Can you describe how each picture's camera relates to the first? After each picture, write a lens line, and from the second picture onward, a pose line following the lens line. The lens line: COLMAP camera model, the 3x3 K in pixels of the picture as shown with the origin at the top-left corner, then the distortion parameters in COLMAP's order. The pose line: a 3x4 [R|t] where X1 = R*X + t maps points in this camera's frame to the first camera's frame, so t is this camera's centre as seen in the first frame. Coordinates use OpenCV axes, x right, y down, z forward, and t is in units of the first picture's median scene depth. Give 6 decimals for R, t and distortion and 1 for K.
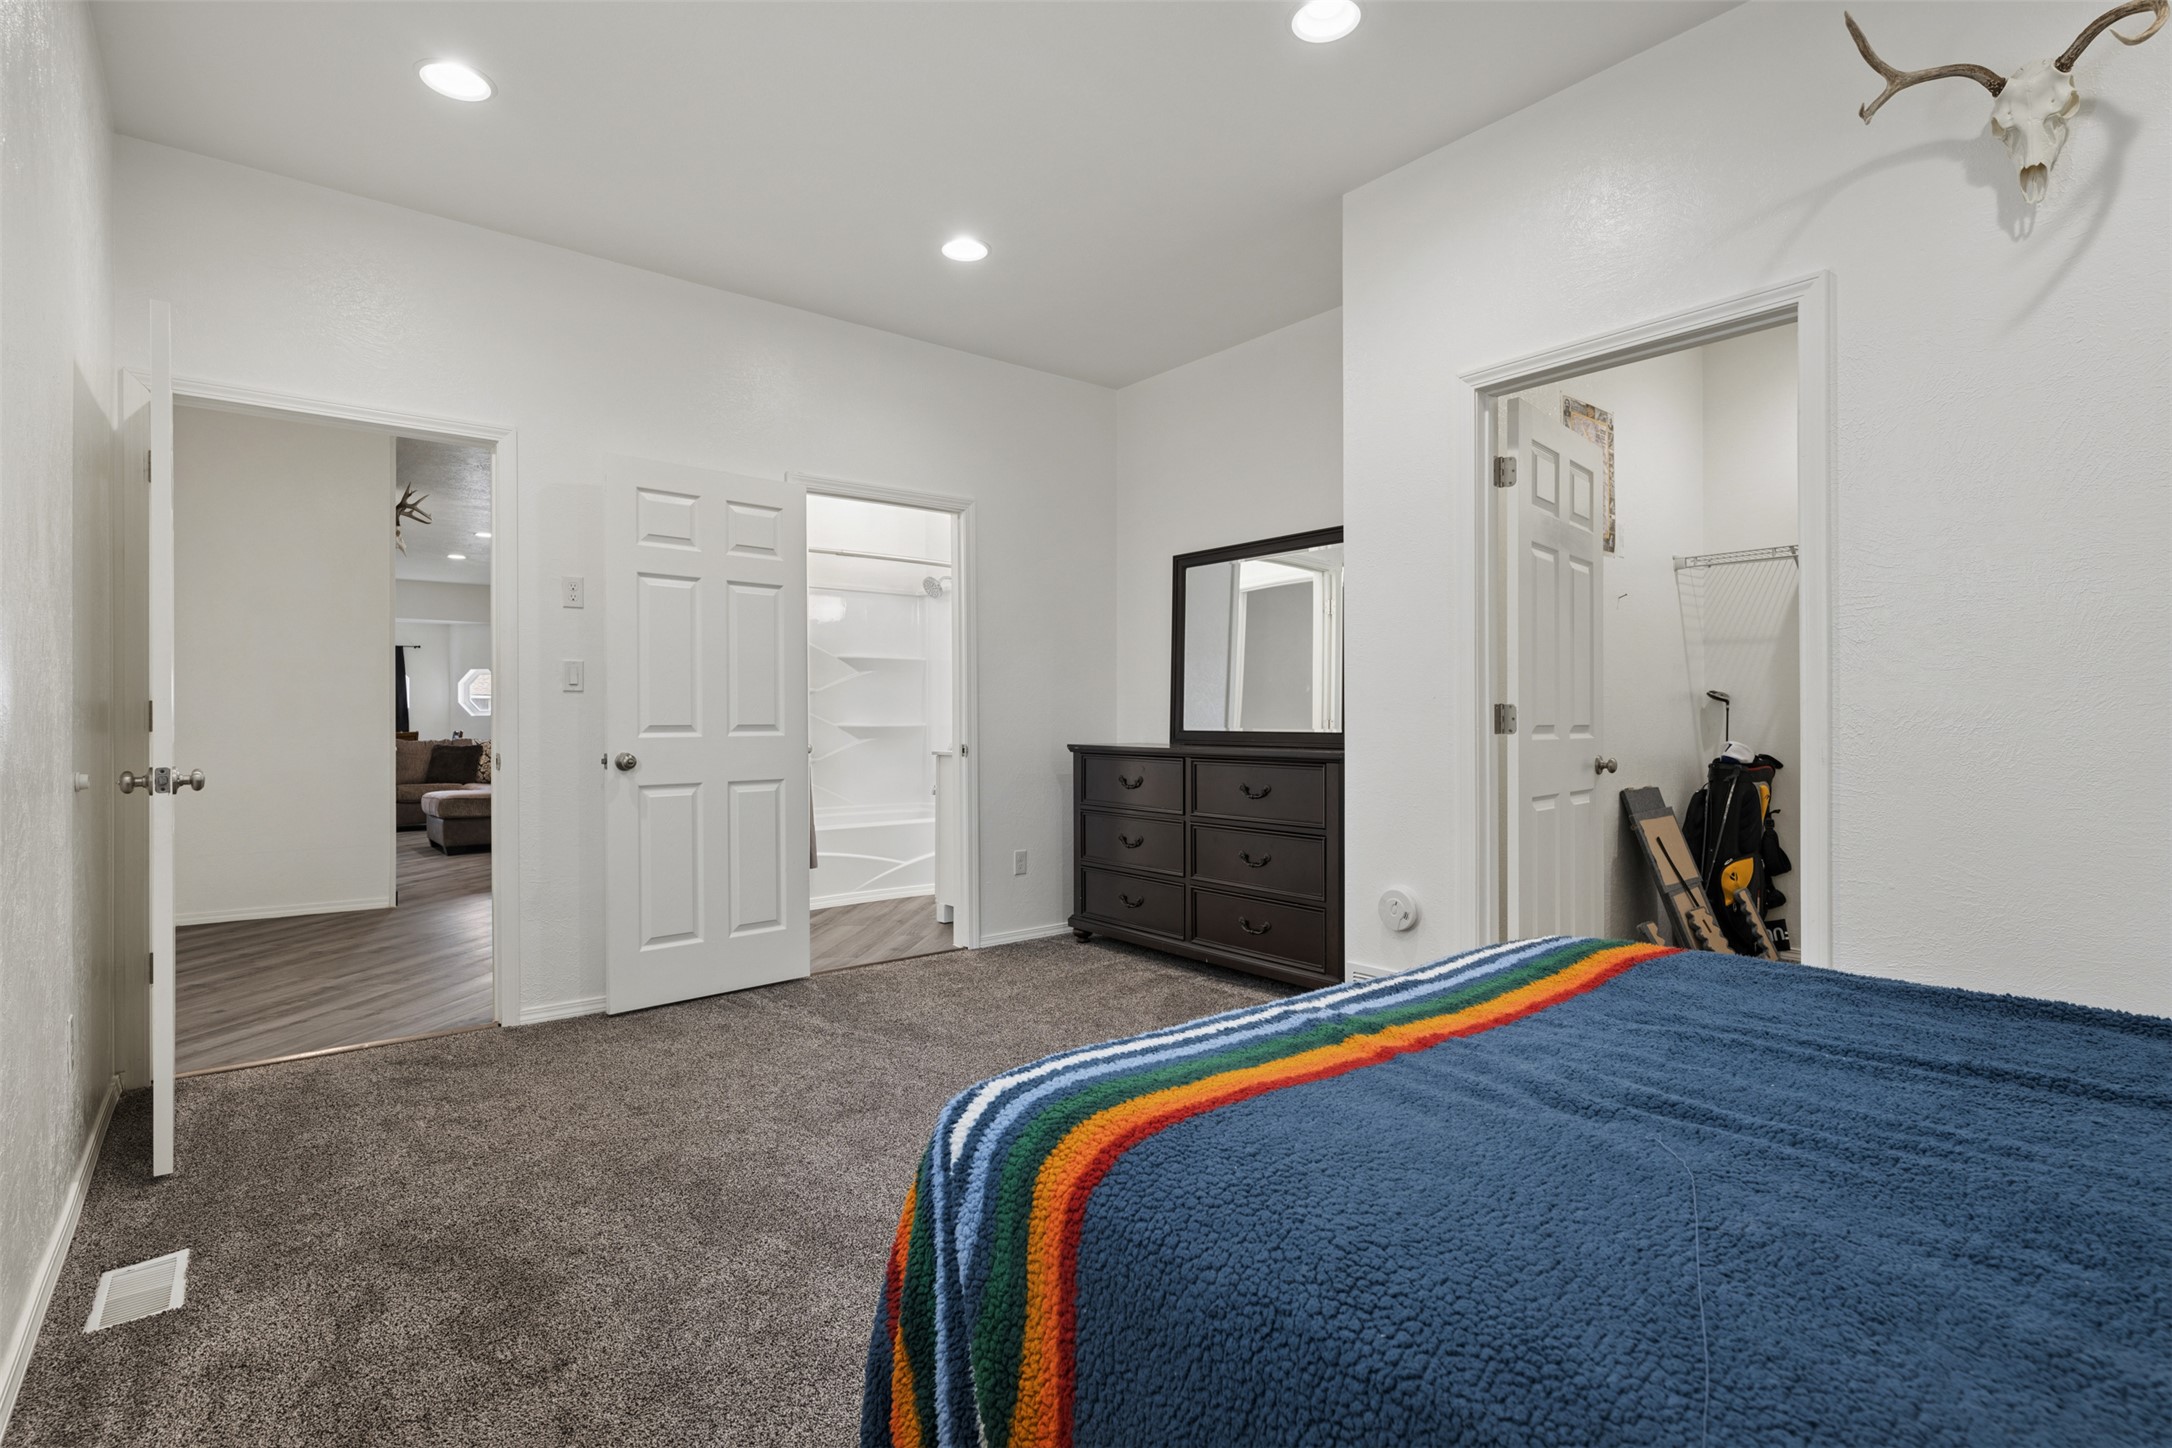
lens RADIAL K [[1061.8, 0, 1080.5], [0, 1061.8, 718.5], [0, 0, 1]] dist [0.000580, 0.000195]
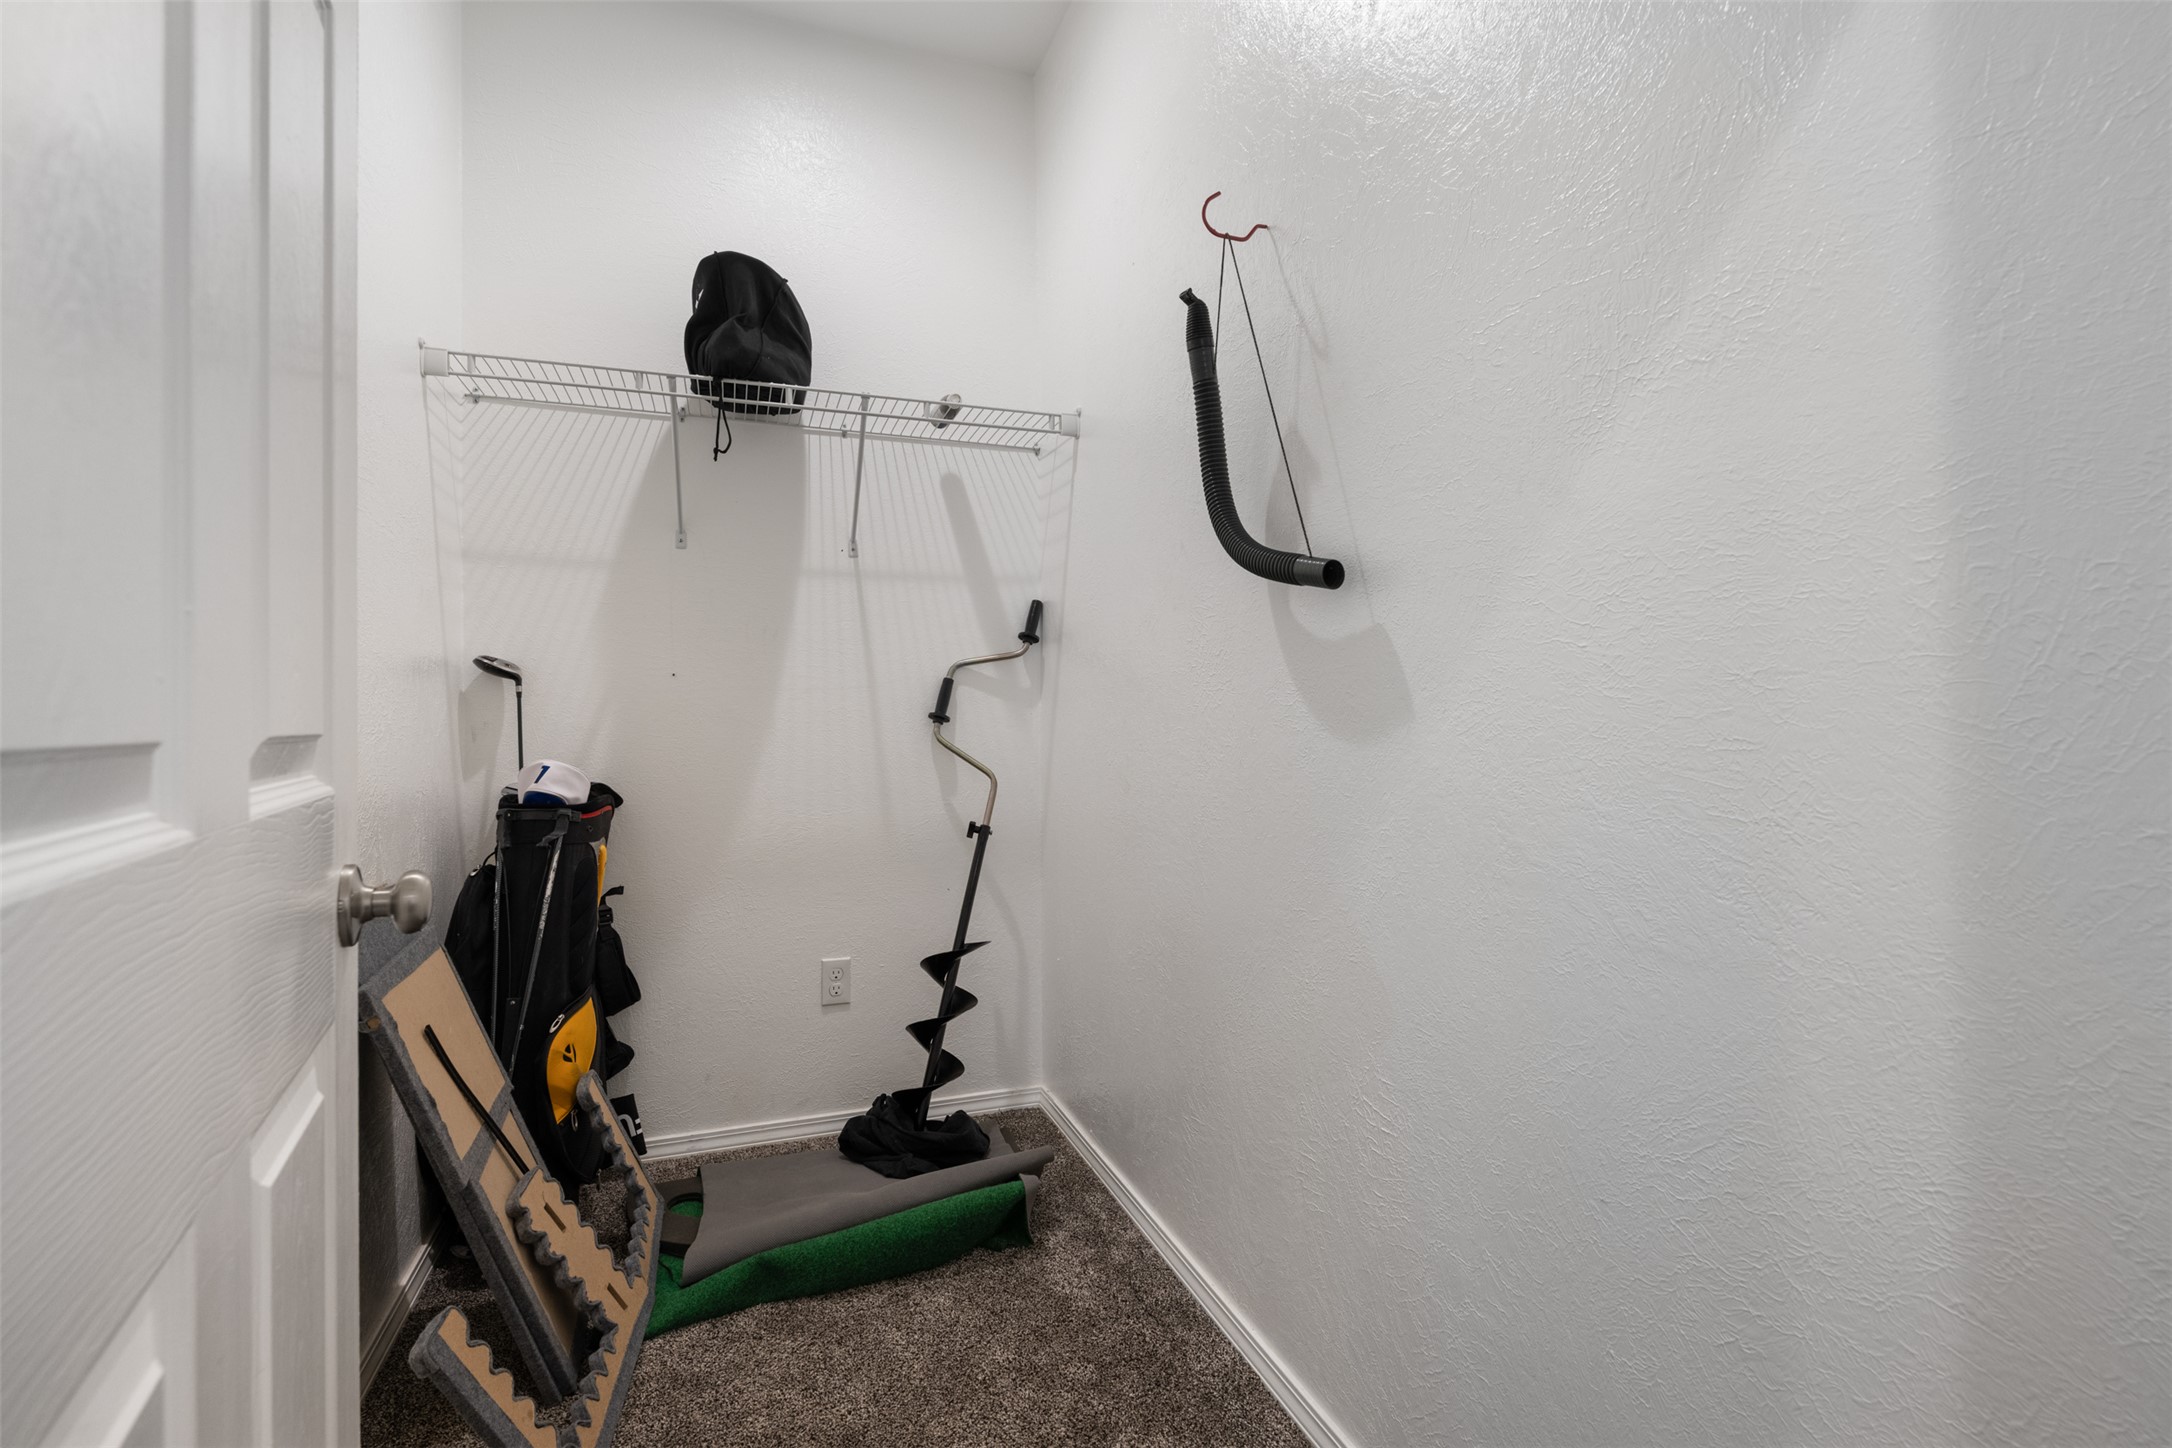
lens RADIAL K [[975.0, 0, 1081.3], [0, 975.0, 709.2], [0, 0, 1]] dist [-0.002116, 0.000454]
pose [[0.315262, 0.004390, 0.948995, 0.295977], [0.003771, 0.999976, -0.005879, 0.002035], [-0.948997, 0.005432, 0.315238, 0.686472]]
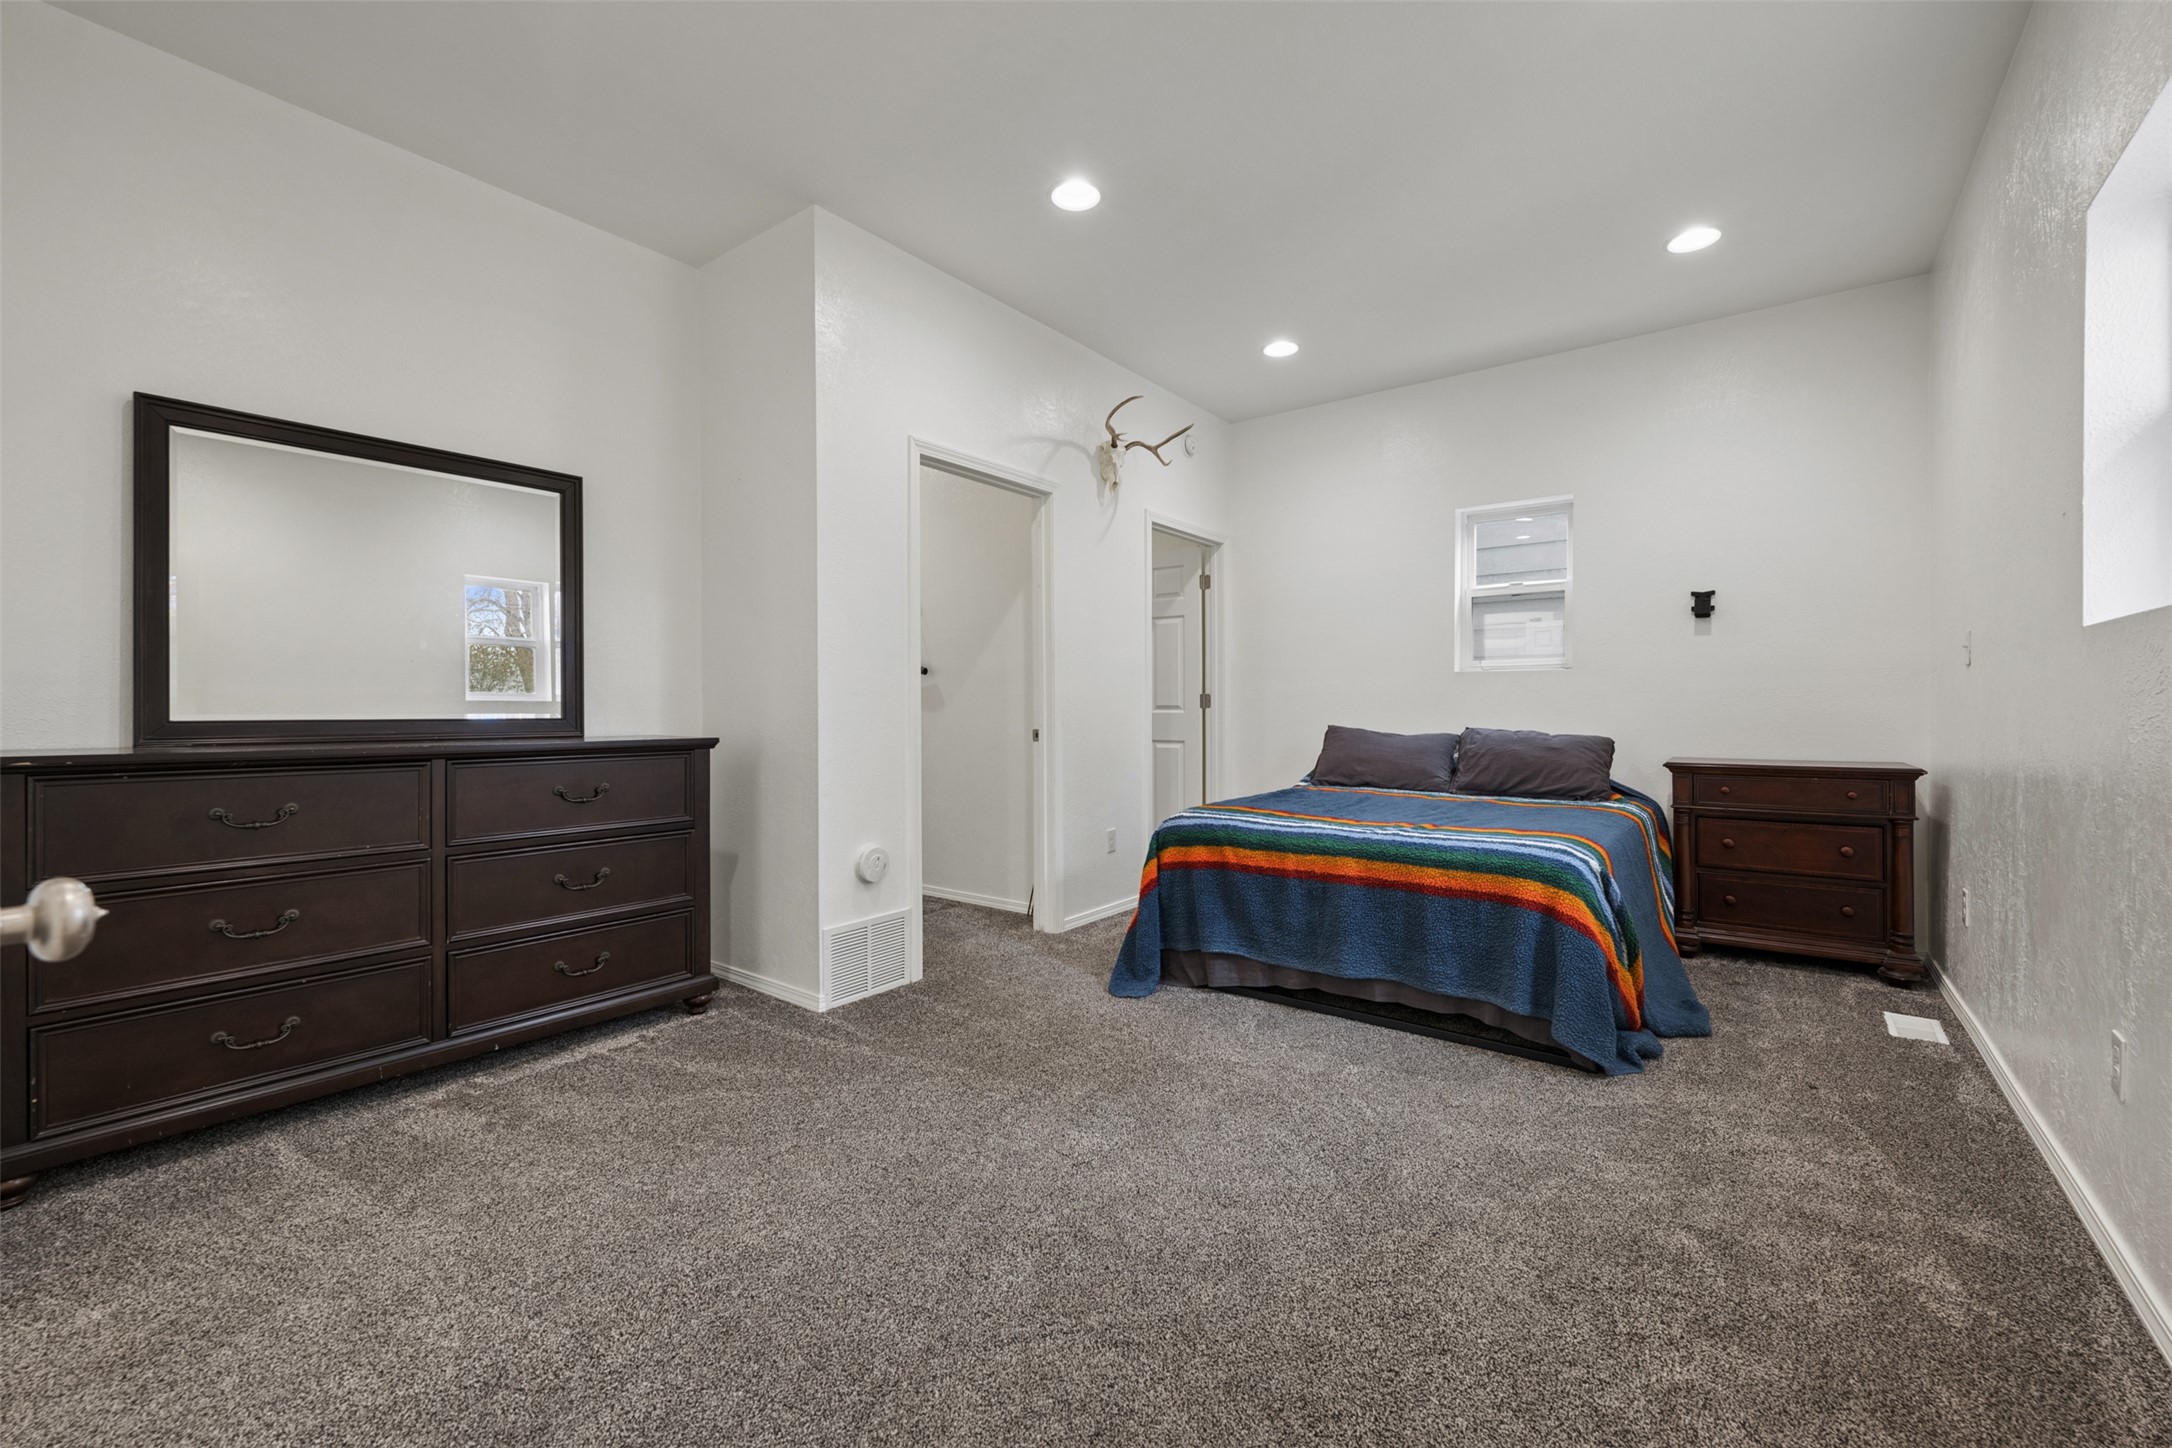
lens RADIAL K [[902.7, 0, 1078.6], [0, 902.7, 712.3], [0, 0, 1]] dist [-0.000194, 0.000086]
pose [[-0.246106, -0.005684, 0.969226, -0.578690], [-0.001215, 0.999984, 0.005556, 0.004175], [-0.969242, 0.000190, -0.246109, 0.817633]]
